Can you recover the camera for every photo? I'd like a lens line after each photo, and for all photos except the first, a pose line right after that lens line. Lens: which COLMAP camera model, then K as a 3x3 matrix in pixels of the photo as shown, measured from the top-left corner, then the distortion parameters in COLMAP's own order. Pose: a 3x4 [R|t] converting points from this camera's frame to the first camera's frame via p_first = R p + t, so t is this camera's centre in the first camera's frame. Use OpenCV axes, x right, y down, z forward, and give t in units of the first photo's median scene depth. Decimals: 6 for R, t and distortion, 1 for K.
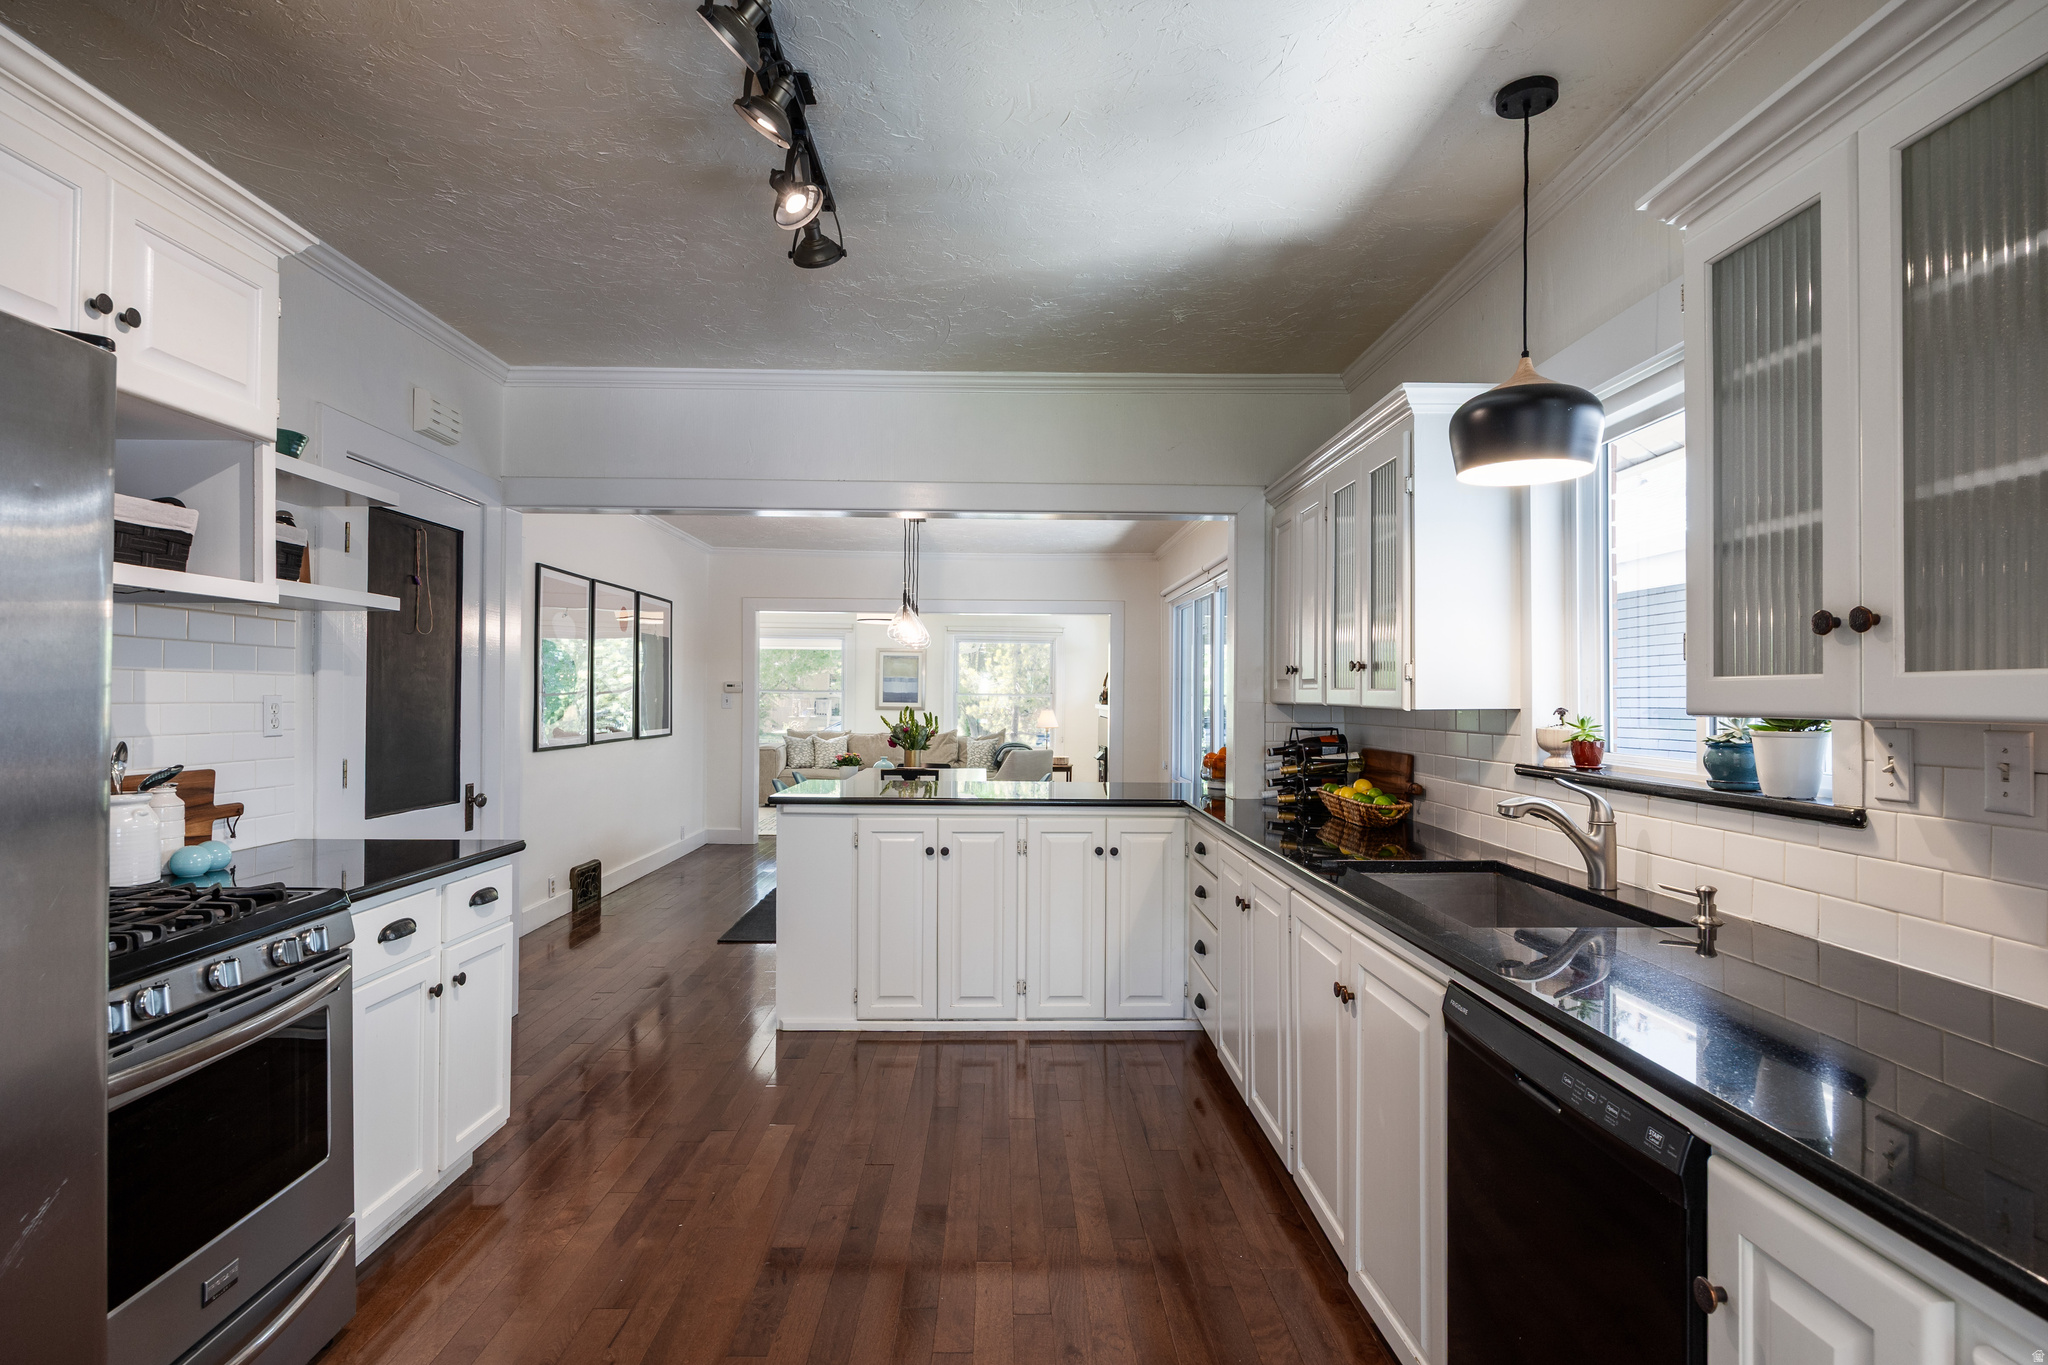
lens RADIAL K [[1053.8, 0, 1025.8], [0, 1053.8, 686.5], [0, 0, 1]] dist [-0.001270, -0.000104]
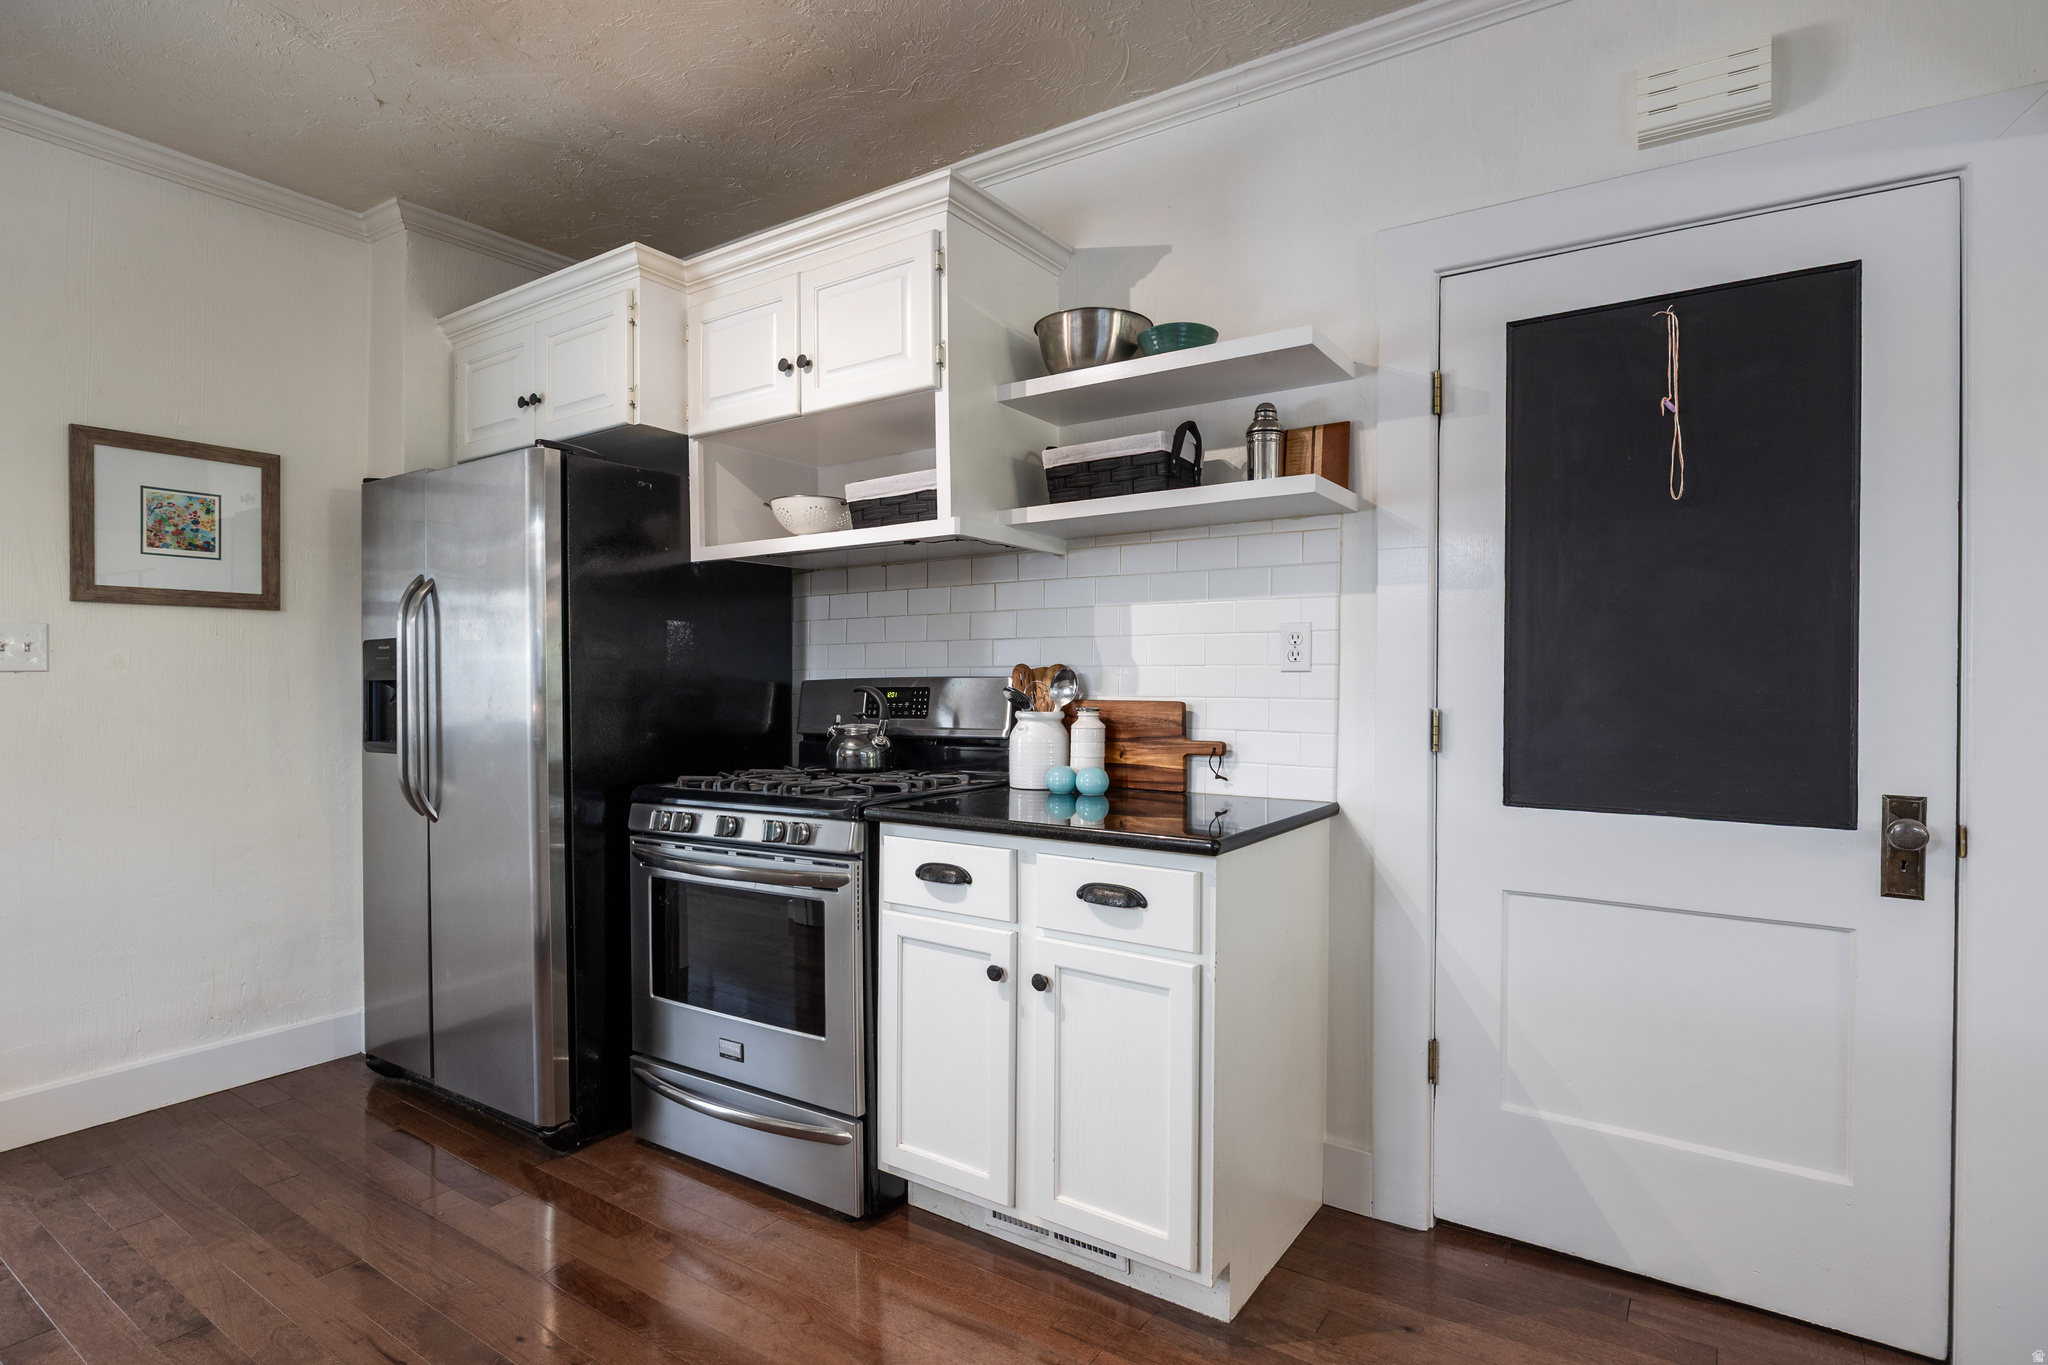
lens RADIAL K [[1053.8, 0, 1020.1], [0, 1053.8, 689.5], [0, 0, 1]] dist [-0.001270, -0.000104]
pose [[-0.590439, -0.000101, -0.807082, 0.090549], [0.006246, 0.999969, -0.004694, 0.072033], [0.807058, -0.007812, -0.590421, 1.496901]]
